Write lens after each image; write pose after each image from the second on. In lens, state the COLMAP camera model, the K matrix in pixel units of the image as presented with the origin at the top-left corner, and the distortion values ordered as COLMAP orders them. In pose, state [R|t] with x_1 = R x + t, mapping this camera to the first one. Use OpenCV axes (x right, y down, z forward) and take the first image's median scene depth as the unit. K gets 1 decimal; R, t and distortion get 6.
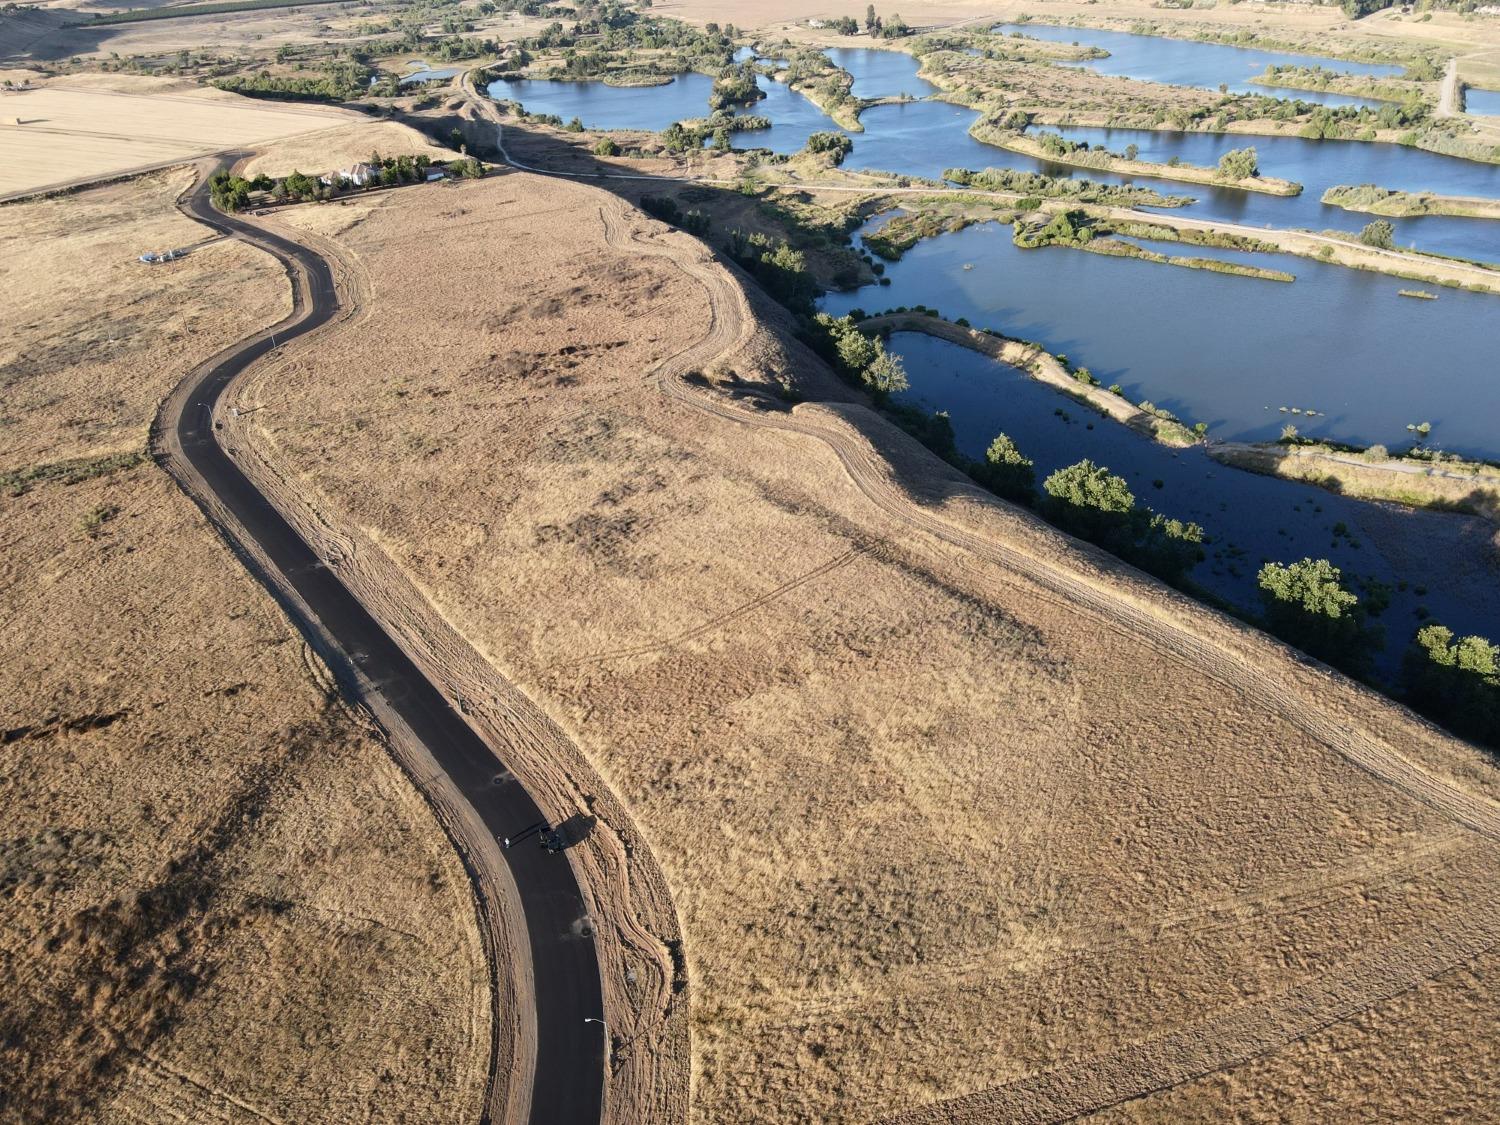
lens RADIAL K [[1095.4, 0, 750.0], [0, 1095.4, 562.5], [0, 0, 1]] dist [0.013769, 0.002450]
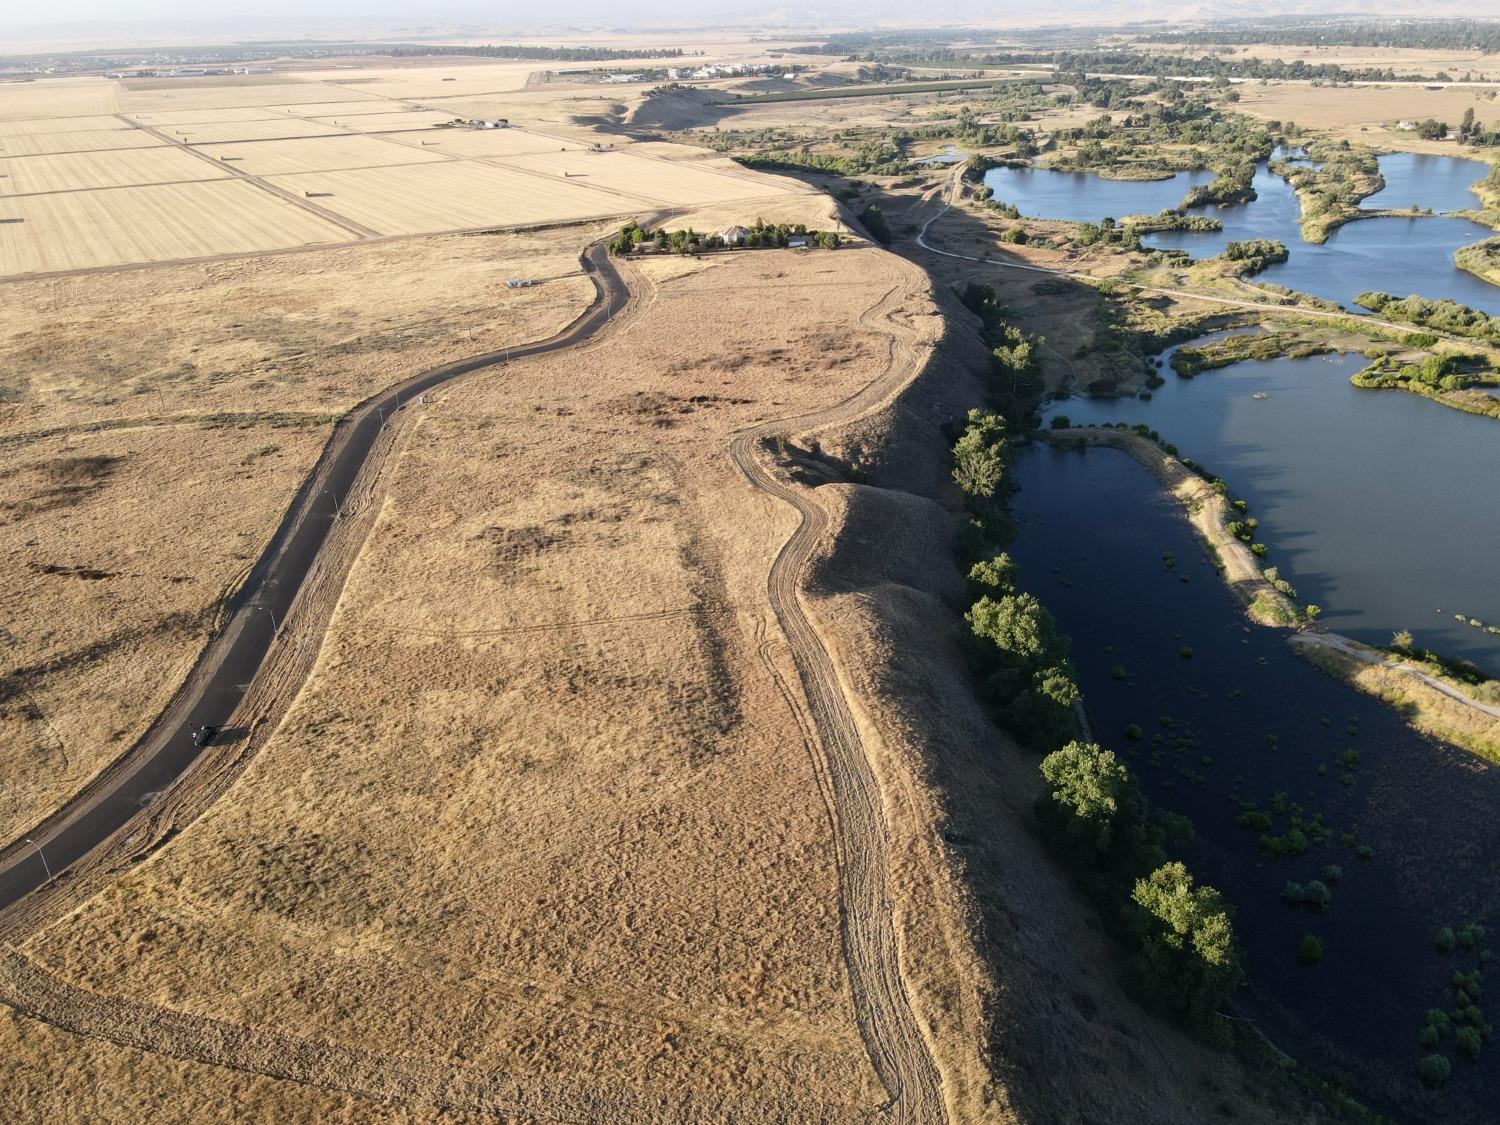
lens RADIAL K [[1095.4, 0, 750.0], [0, 1095.4, 562.5], [0, 0, 1]] dist [0.013769, 0.002450]
pose [[0.857060, 0.227841, -0.462100, 0.634694], [-0.258054, 0.966128, -0.002260, -0.069033], [0.445933, 0.121183, 0.886825, 0.101238]]
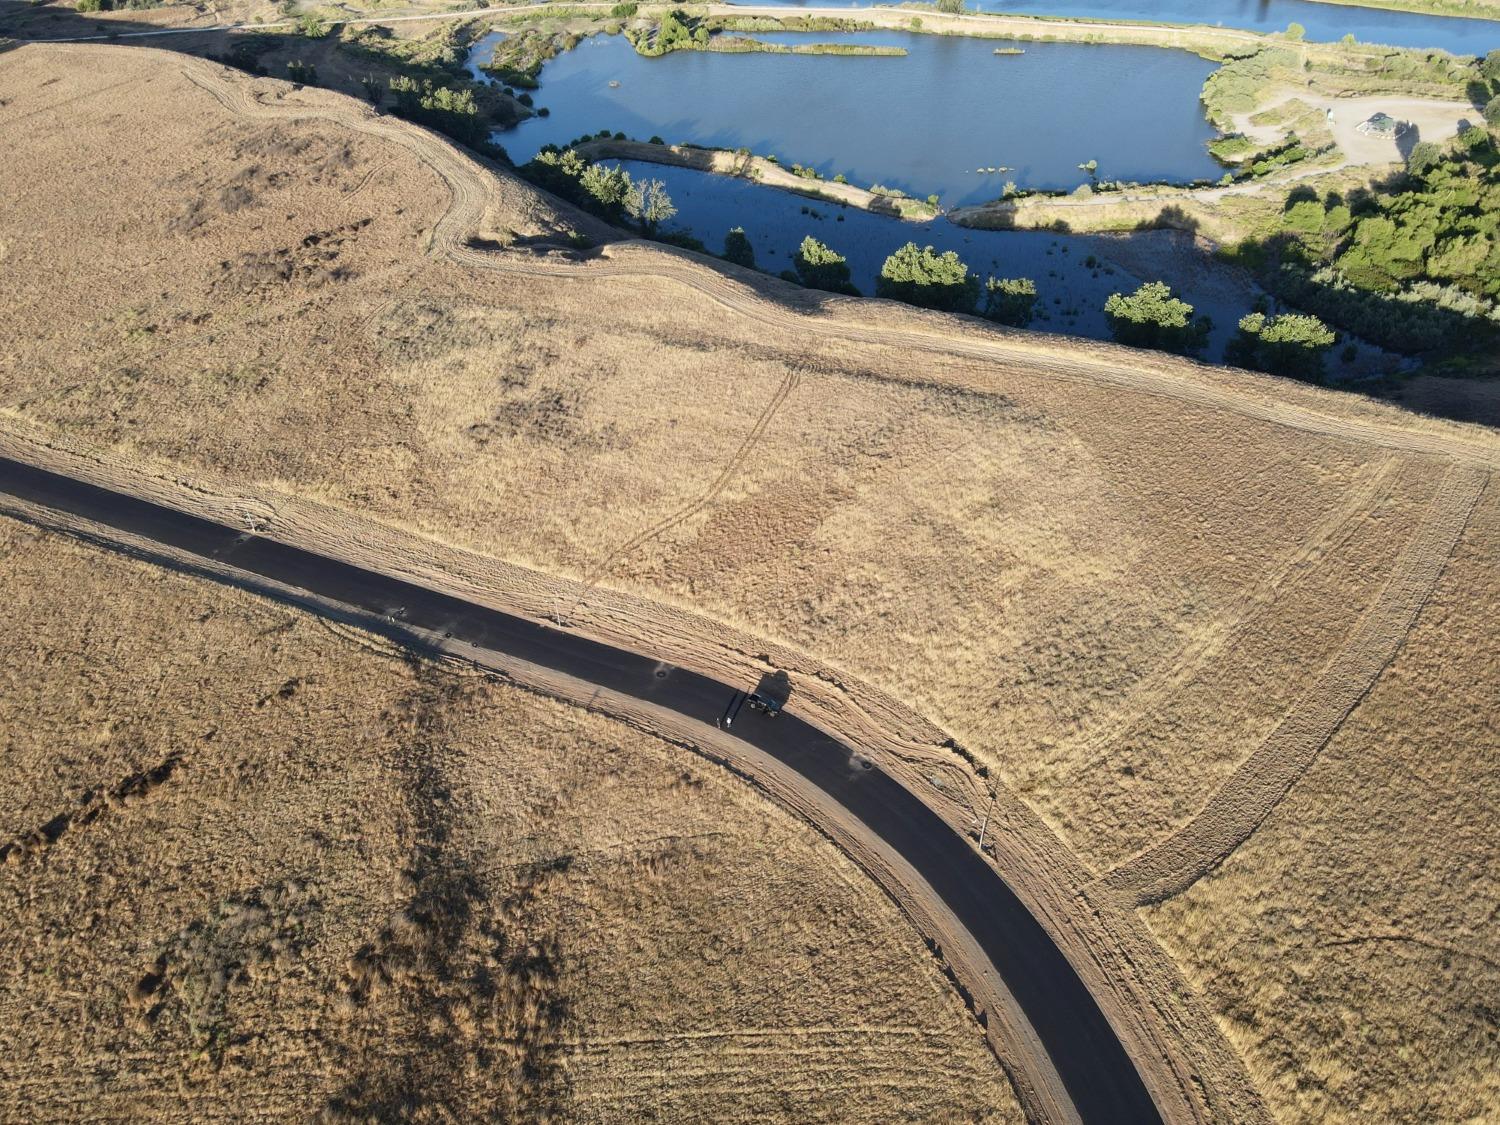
lens RADIAL K [[1095.4, 0, 750.0], [0, 1095.4, 562.5], [0, 0, 1]] dist [0.013769, 0.002450]
pose [[0.885519, -0.298661, 0.355891, -0.365041], [0.246270, 0.951276, 0.185540, -0.040940], [-0.393964, -0.076654, 0.915924, 0.075171]]
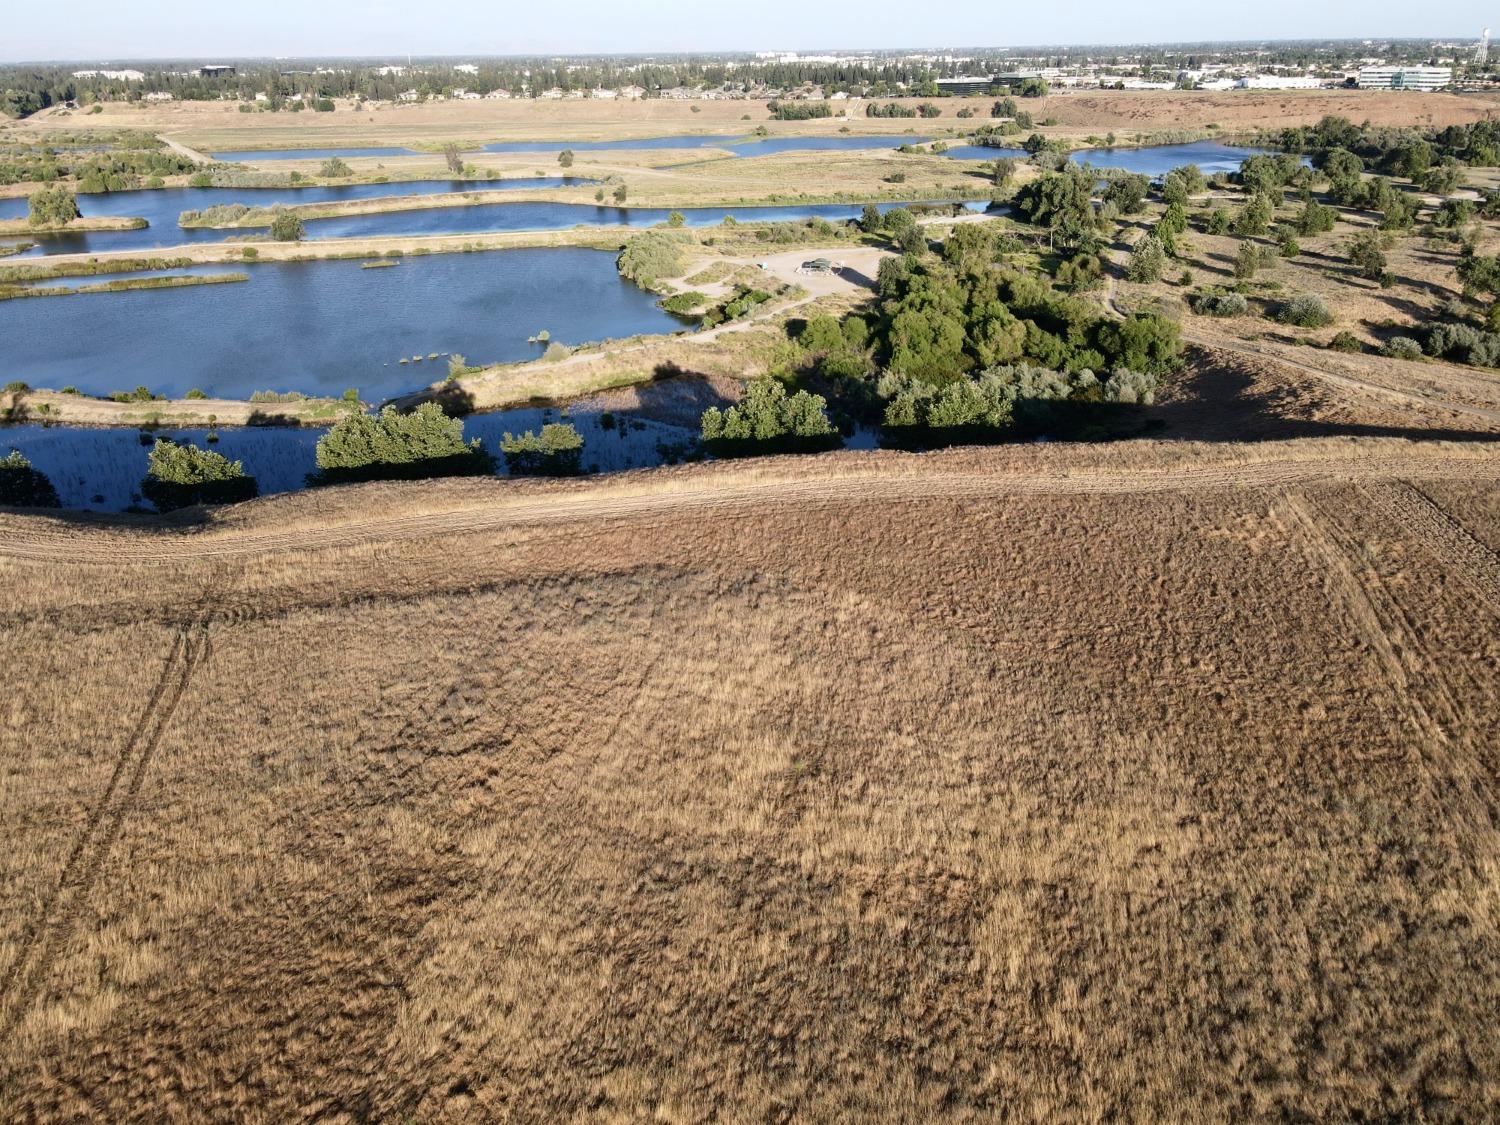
lens RADIAL K [[1101.5, 0, 750.0], [0, 1101.5, 562.5], [0, 0, 1]] dist [0.035592, -0.033766]
pose [[0.490780, -0.361573, 0.792717, -0.137728], [0.455405, 0.882106, 0.120398, 0.014429], [-0.742792, 0.301919, 0.597582, 0.581457]]
